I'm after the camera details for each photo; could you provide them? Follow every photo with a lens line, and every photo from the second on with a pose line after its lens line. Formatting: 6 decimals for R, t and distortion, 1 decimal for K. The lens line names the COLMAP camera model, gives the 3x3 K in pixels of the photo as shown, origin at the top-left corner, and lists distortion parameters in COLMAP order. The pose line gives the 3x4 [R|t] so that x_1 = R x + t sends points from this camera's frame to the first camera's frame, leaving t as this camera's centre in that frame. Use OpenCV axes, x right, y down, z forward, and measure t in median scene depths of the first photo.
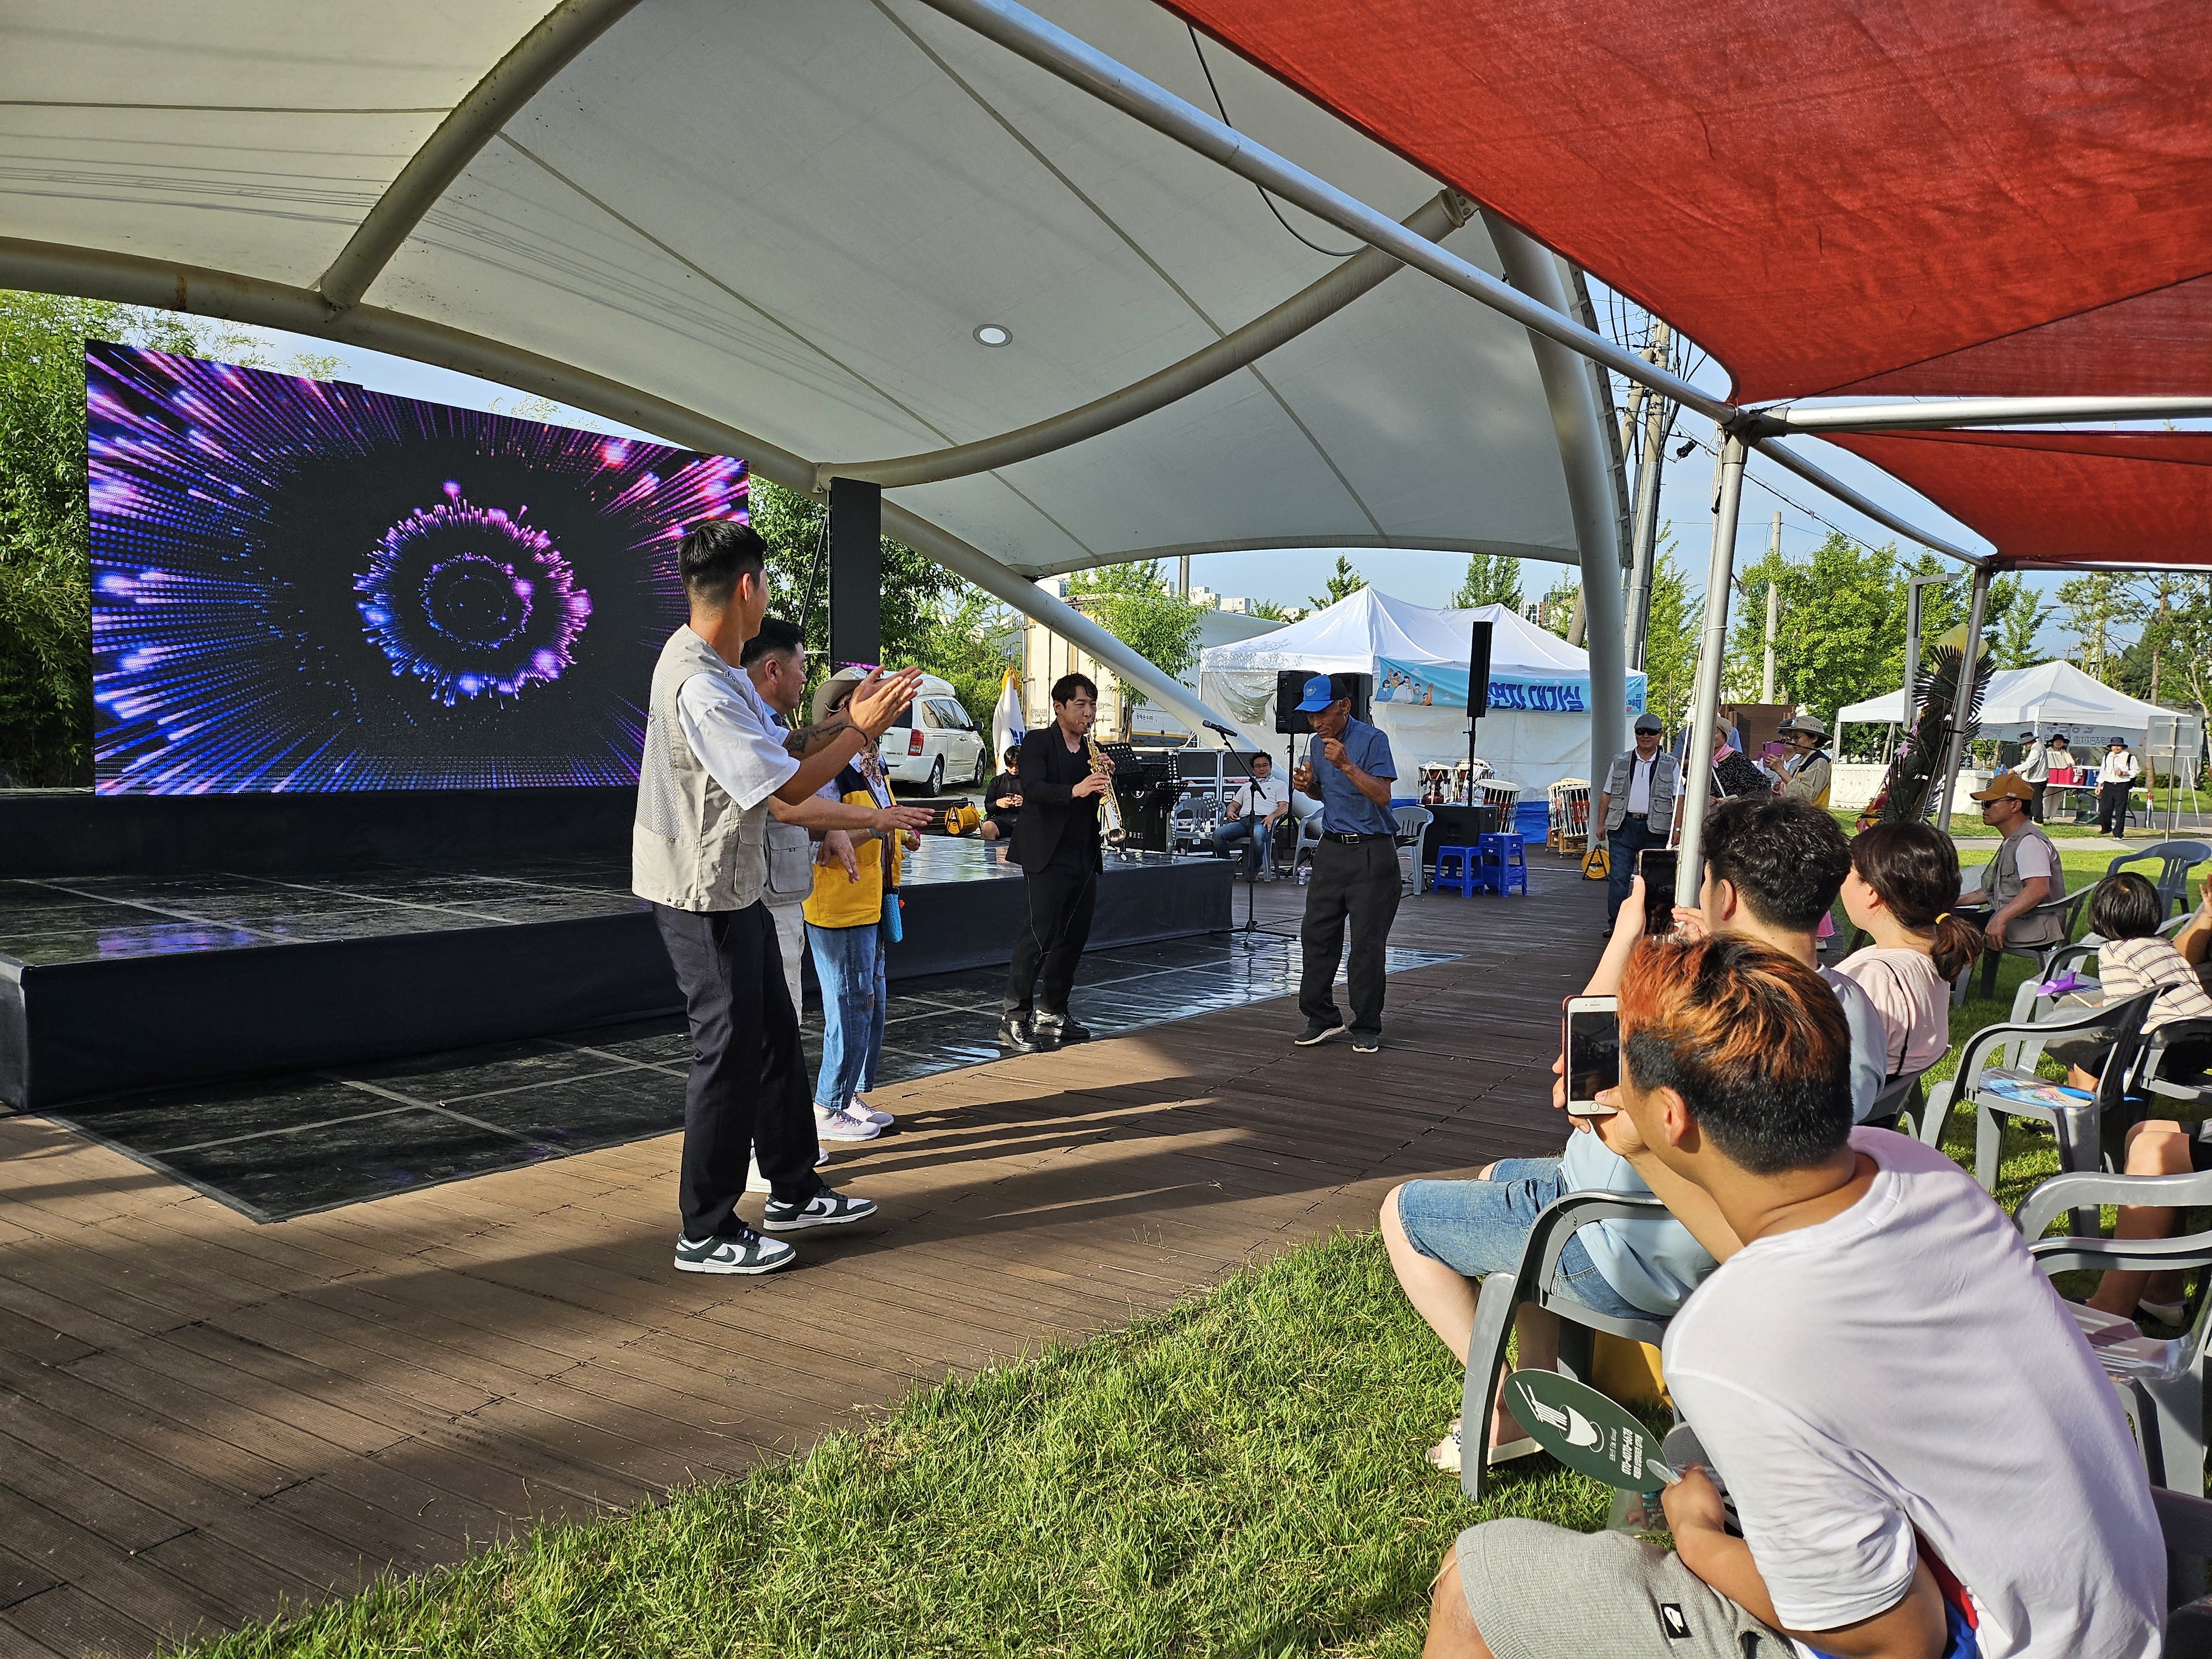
lens RADIAL K [[1534.3, 0, 1083.5], [0, 1534.3, 853.9], [0, 0, 1]] dist [0.068523, -0.070634]
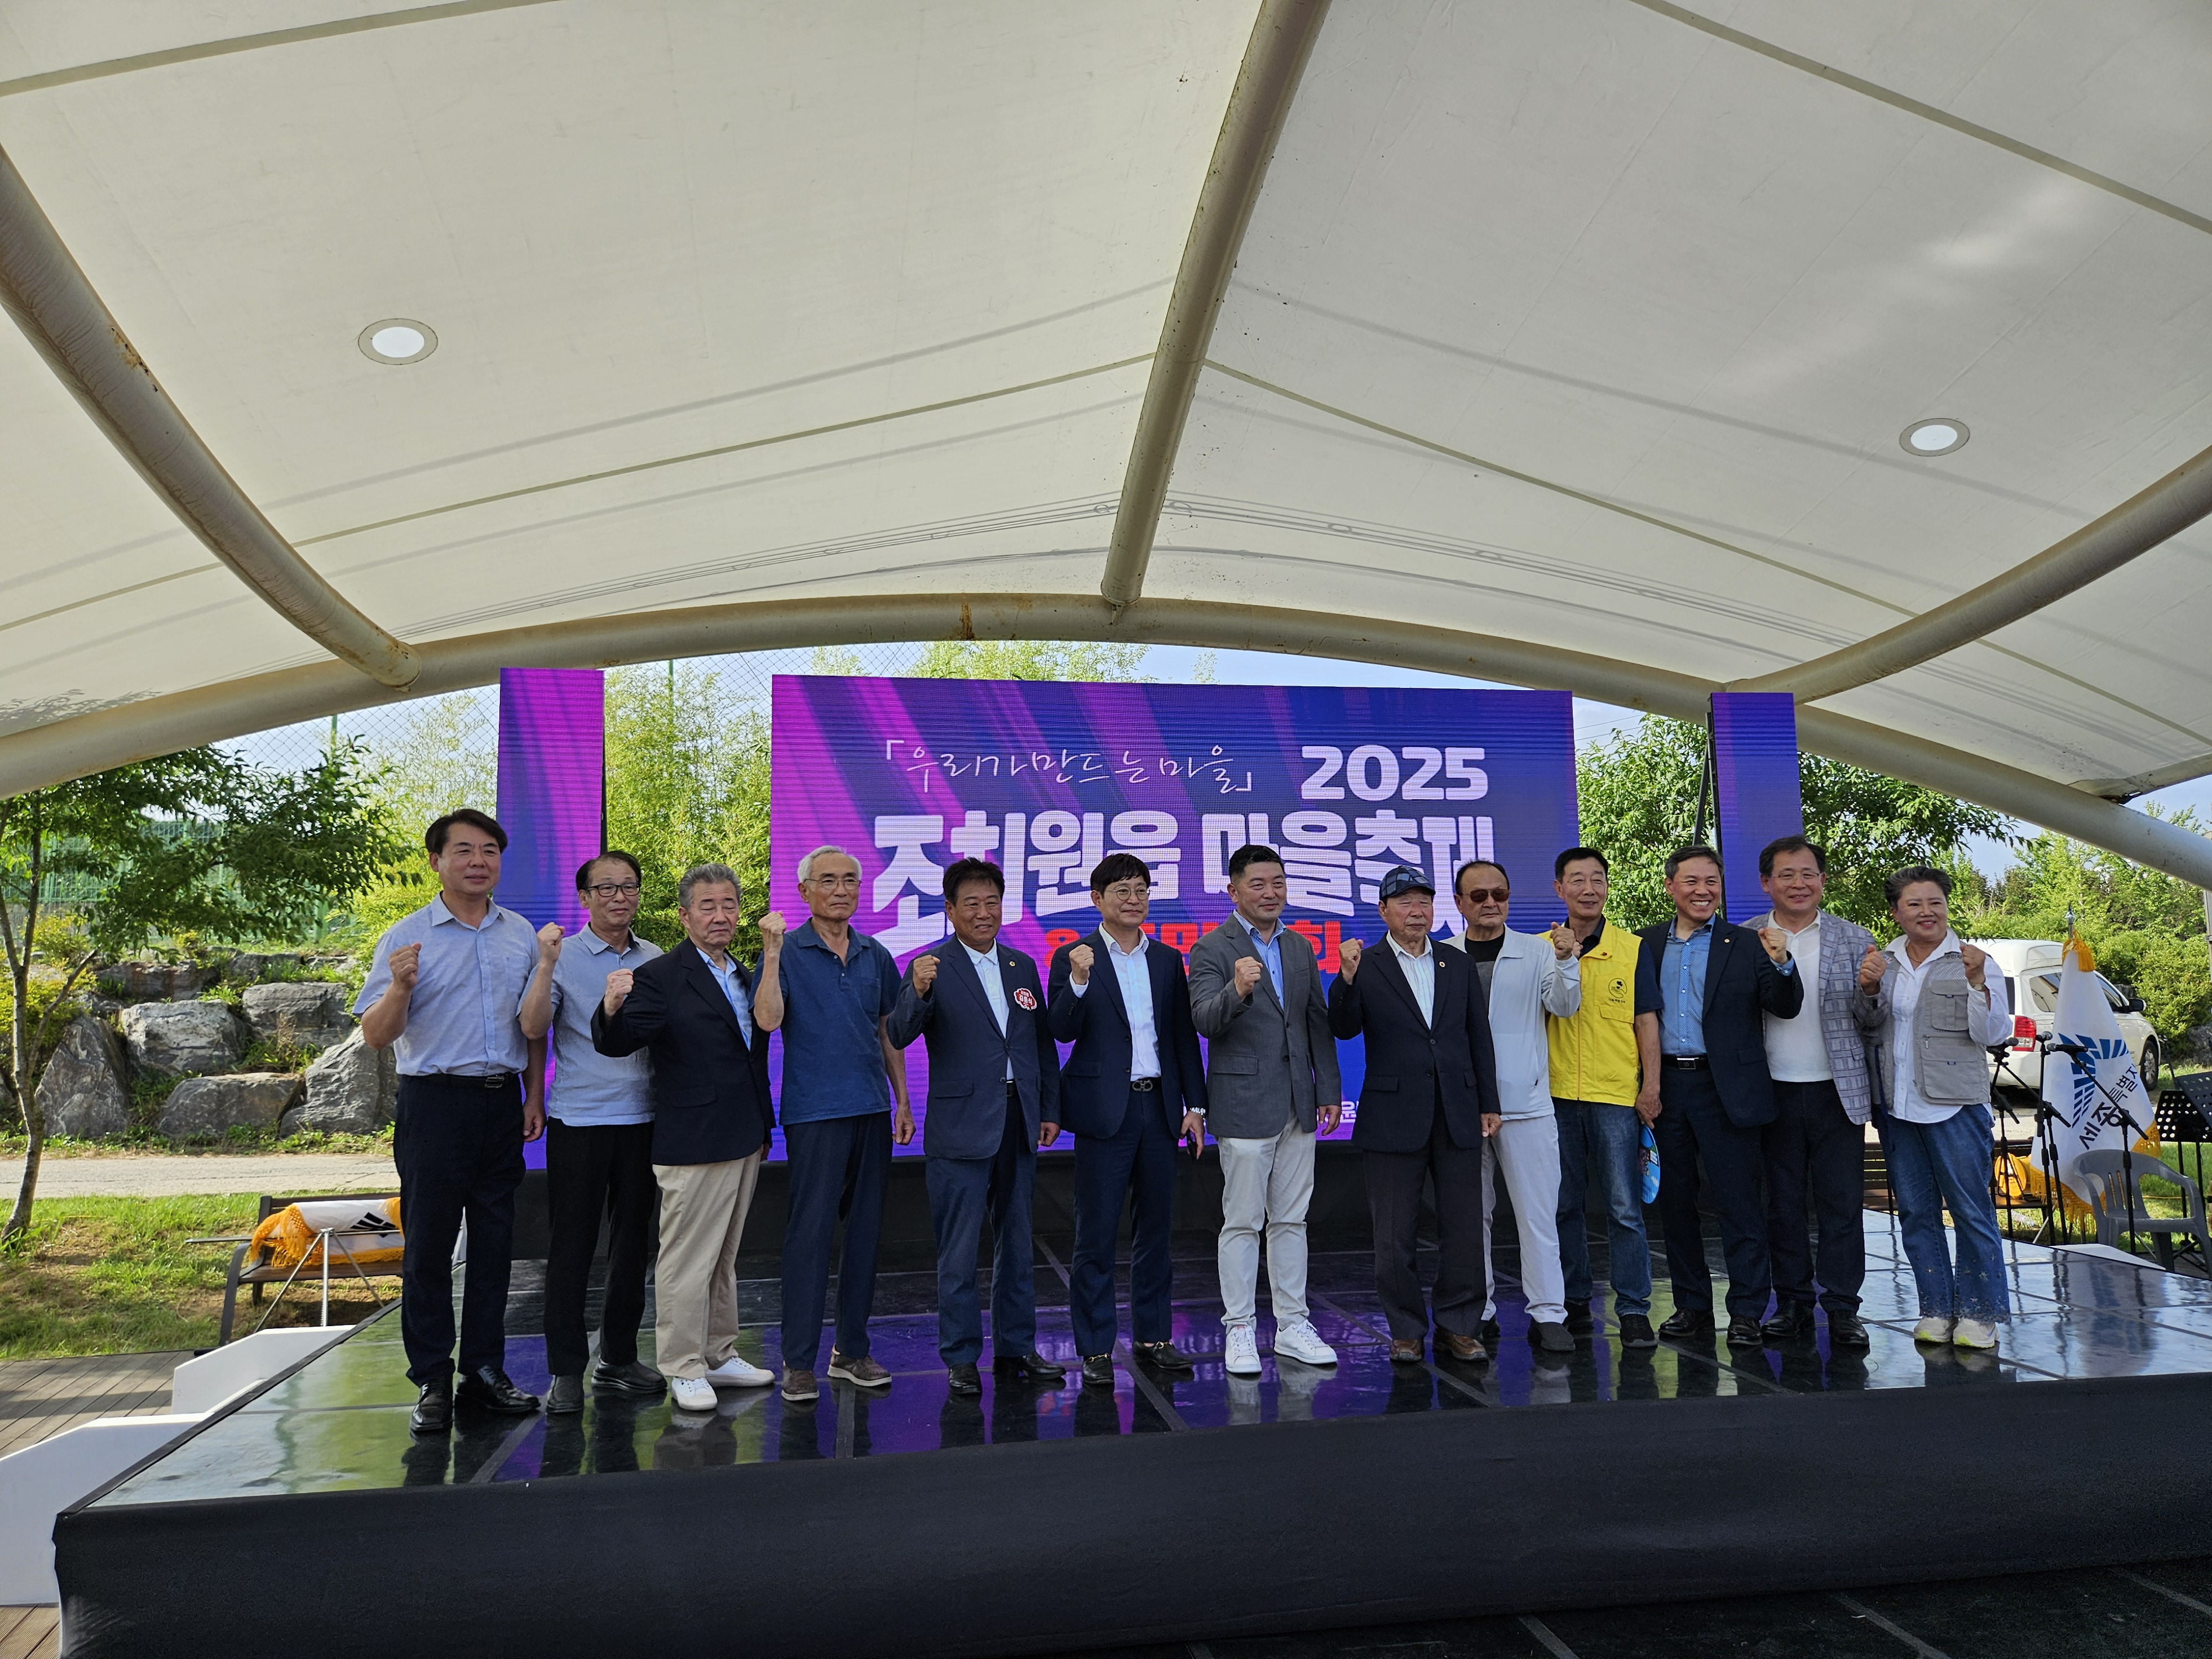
lens RADIAL K [[1461.8, 0, 1114.4], [0, 1461.8, 822.7], [0, 0, 1]] dist [0.052674, -0.003630]
pose [[0.759877, -0.109426, -0.640791, 0.063954], [-0.021328, 0.981003, -0.192814, -0.051405], [0.649717, 0.160182, 0.743108, 0.345954]]
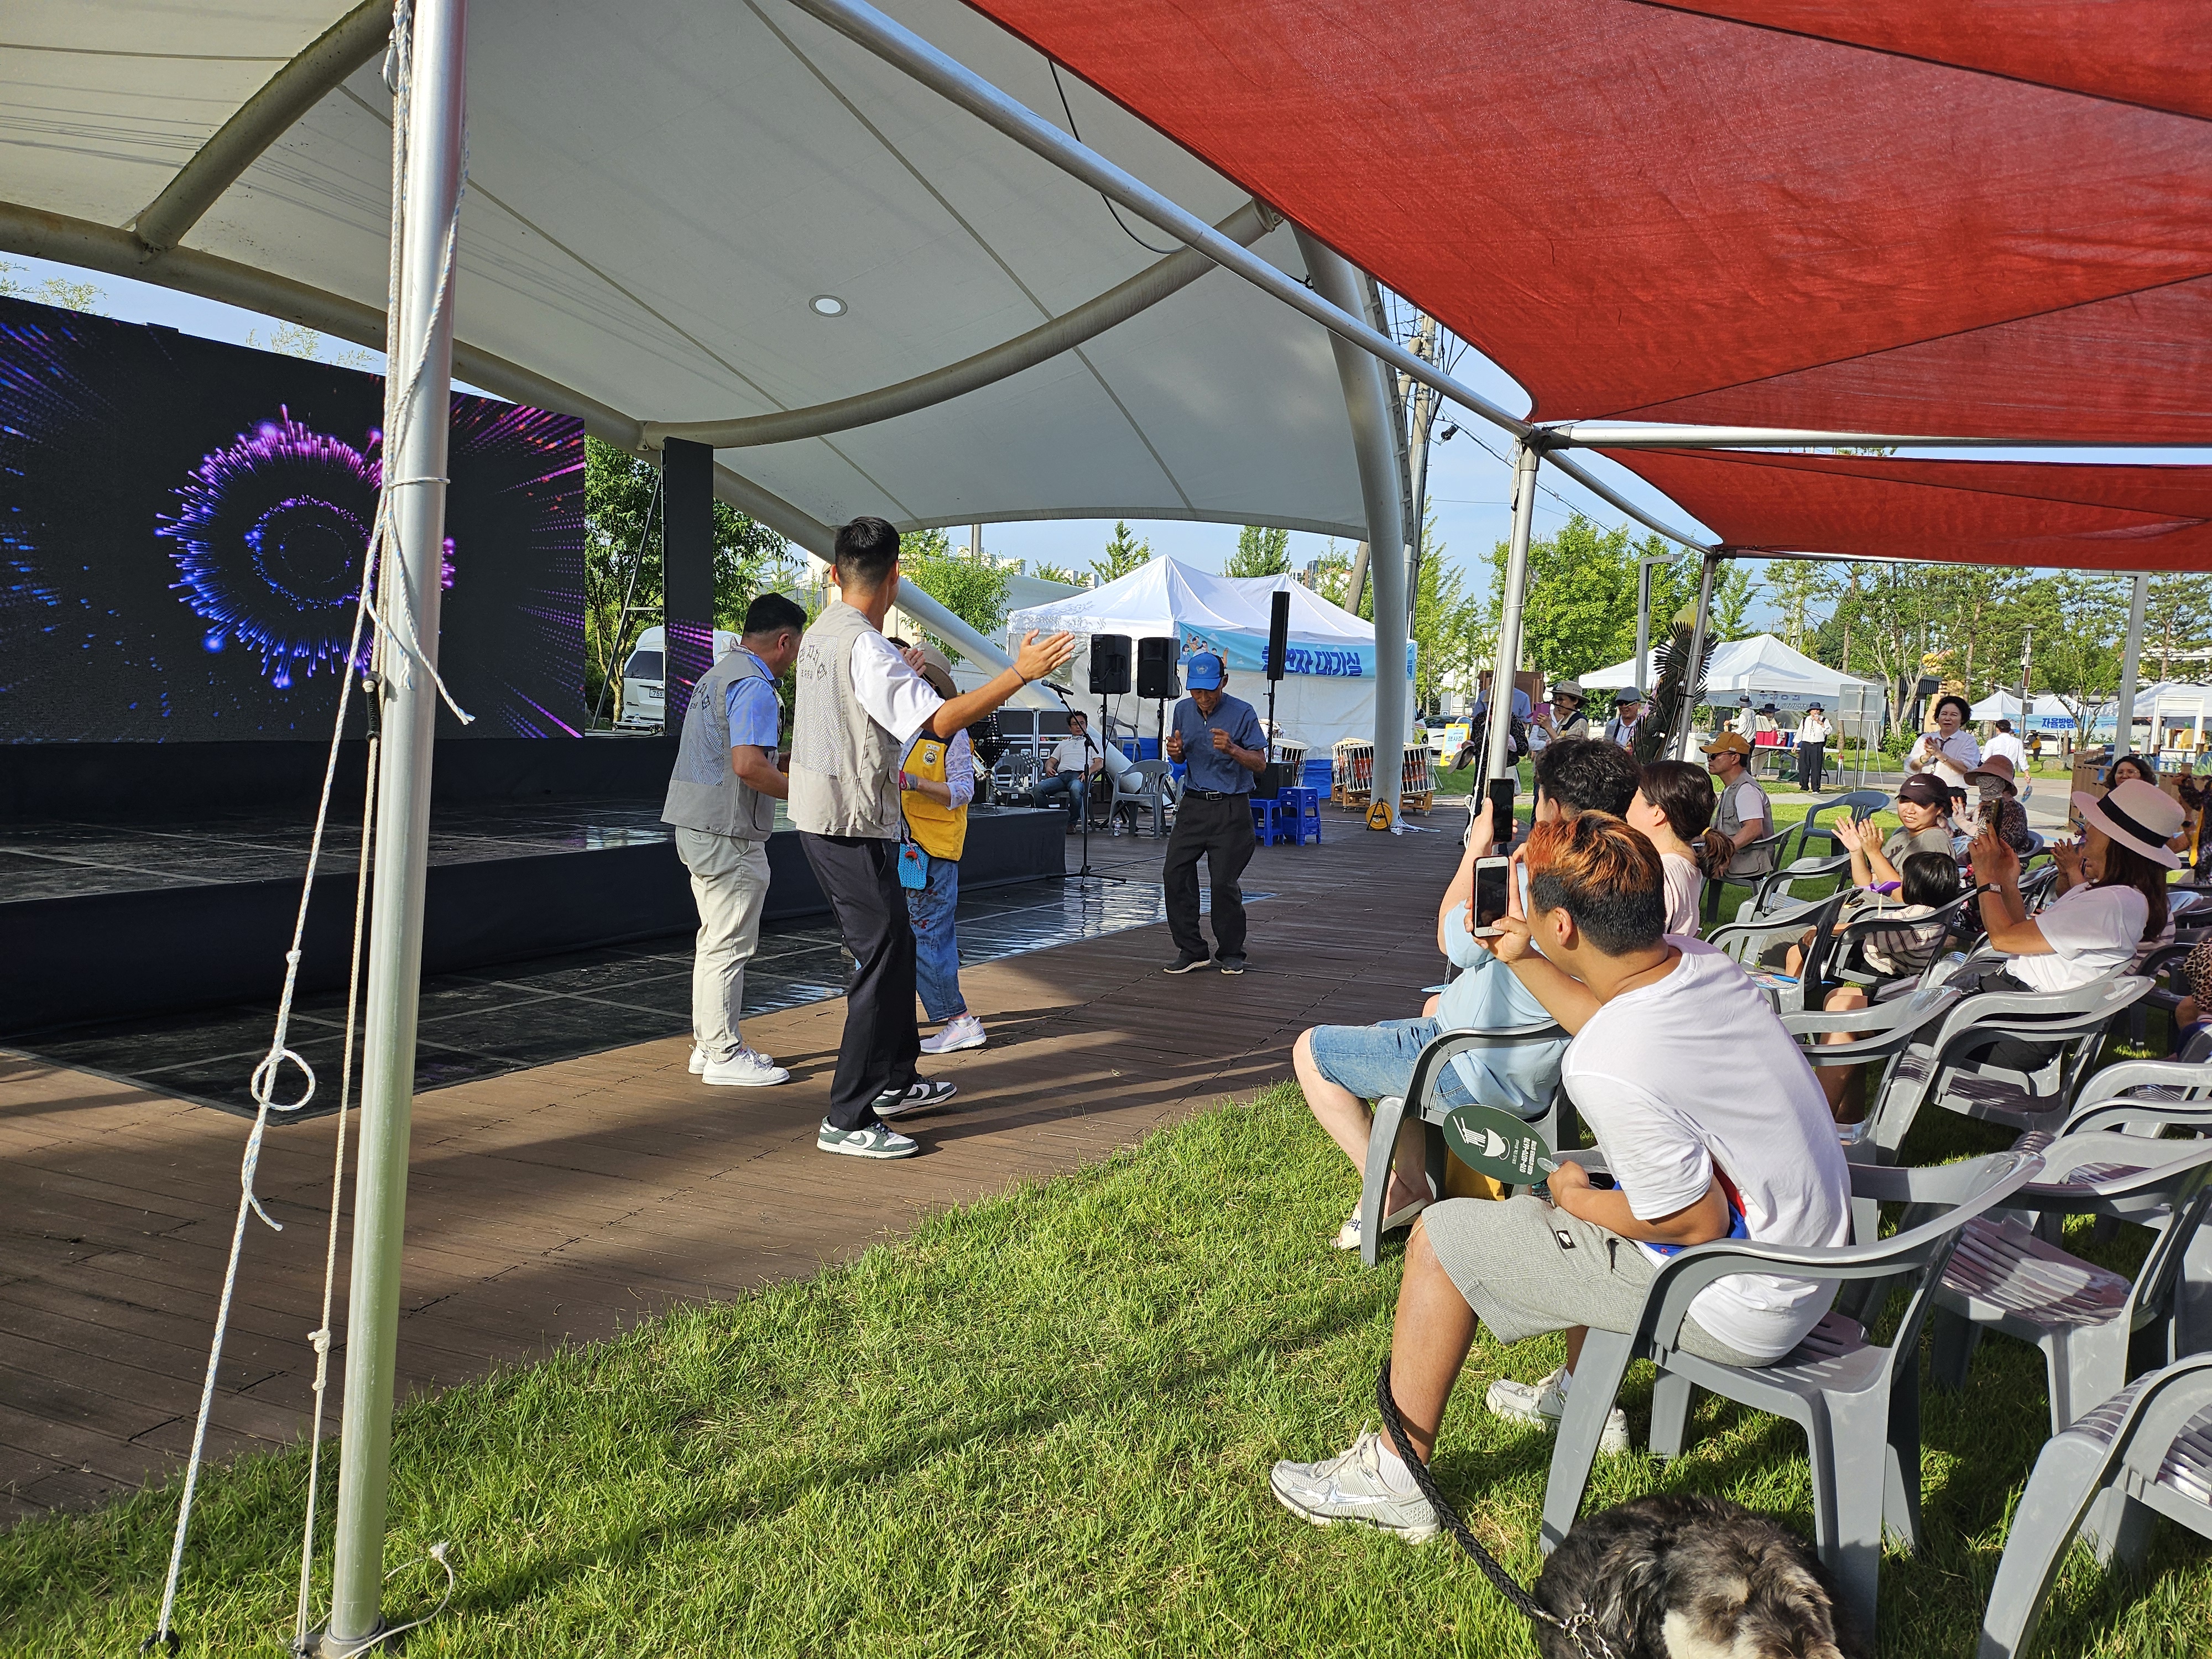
lens RADIAL K [[1534.3, 0, 1094.9], [0, 1534.3, 842.0], [0, 0, 1]] dist [0.068523, -0.070634]
pose [[0.988457, -0.006707, 0.151356, -0.042250], [0.004089, 0.999837, 0.017607, 0.006857], [-0.151450, -0.016785, 0.988322, -0.061701]]
